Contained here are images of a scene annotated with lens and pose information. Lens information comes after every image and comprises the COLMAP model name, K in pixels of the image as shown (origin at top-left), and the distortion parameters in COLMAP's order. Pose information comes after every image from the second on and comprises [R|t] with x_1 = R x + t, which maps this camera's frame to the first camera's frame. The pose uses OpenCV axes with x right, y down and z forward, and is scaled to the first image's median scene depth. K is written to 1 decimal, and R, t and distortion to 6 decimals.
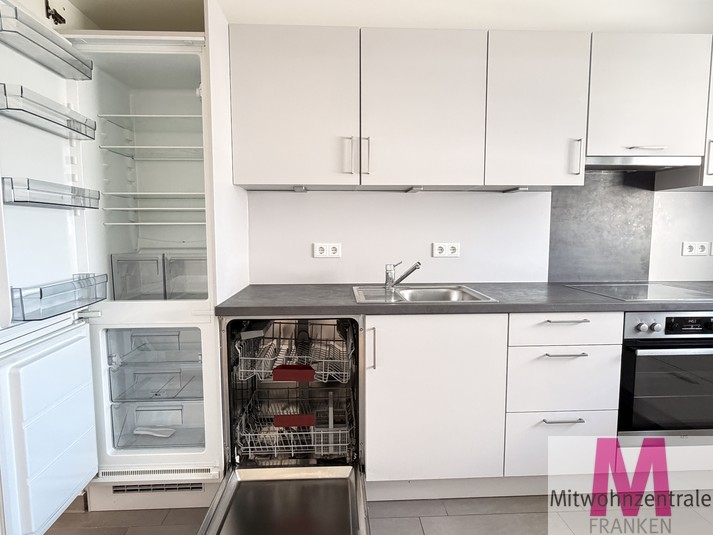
lens RADIAL K [[435.0, 0, 356.5], [0, 435.0, 267.5], [0, 0, 1]] dist [0.001507, 0.000369]
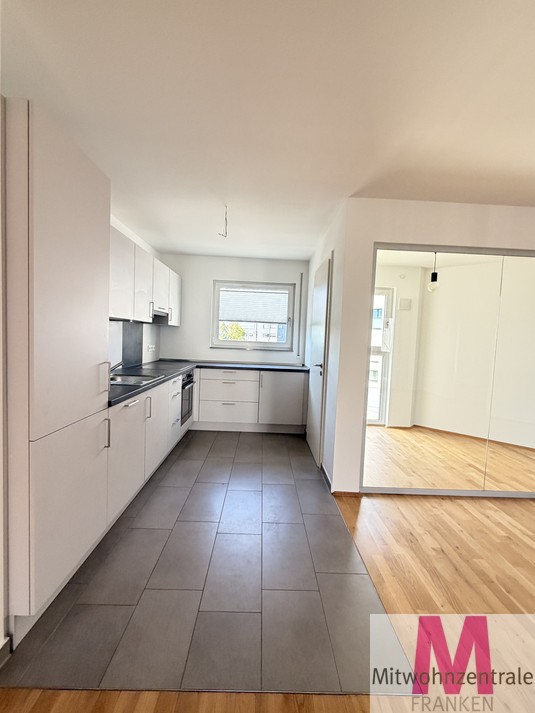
lens RADIAL K [[317.4, 0, 267.5], [0, 317.4, 356.5], [0, 0, 1]] dist [0.000236, 0.000339]
pose [[0.037284, -0.055750, 0.997748, -1.094854], [0.048800, 0.997353, 0.053904, -0.070960], [-0.998112, 0.046681, 0.039906, 0.342735]]
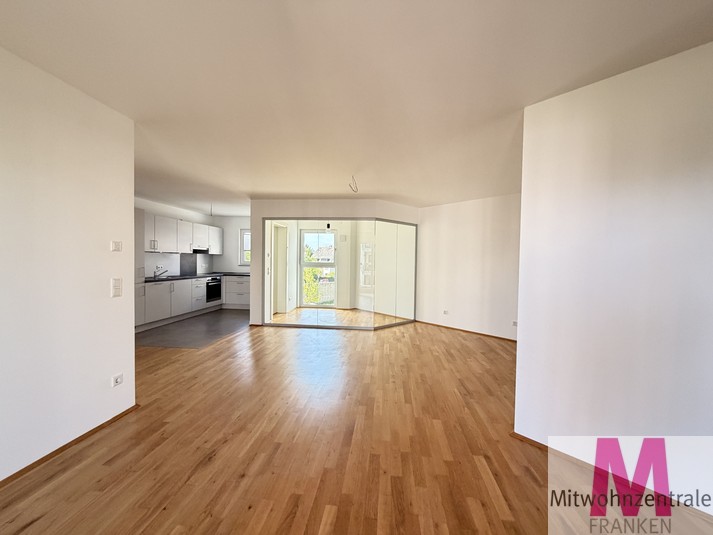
lens RADIAL K [[284.3, 0, 356.5], [0, 284.3, 267.5], [0, 0, 1]] dist [0.002239, 0.000140]
pose [[0.164079, -0.020807, 0.986228, -2.270366], [0.073342, 0.997268, 0.008838, 0.073712], [-0.983717, 0.070882, 0.165157, -1.280231]]
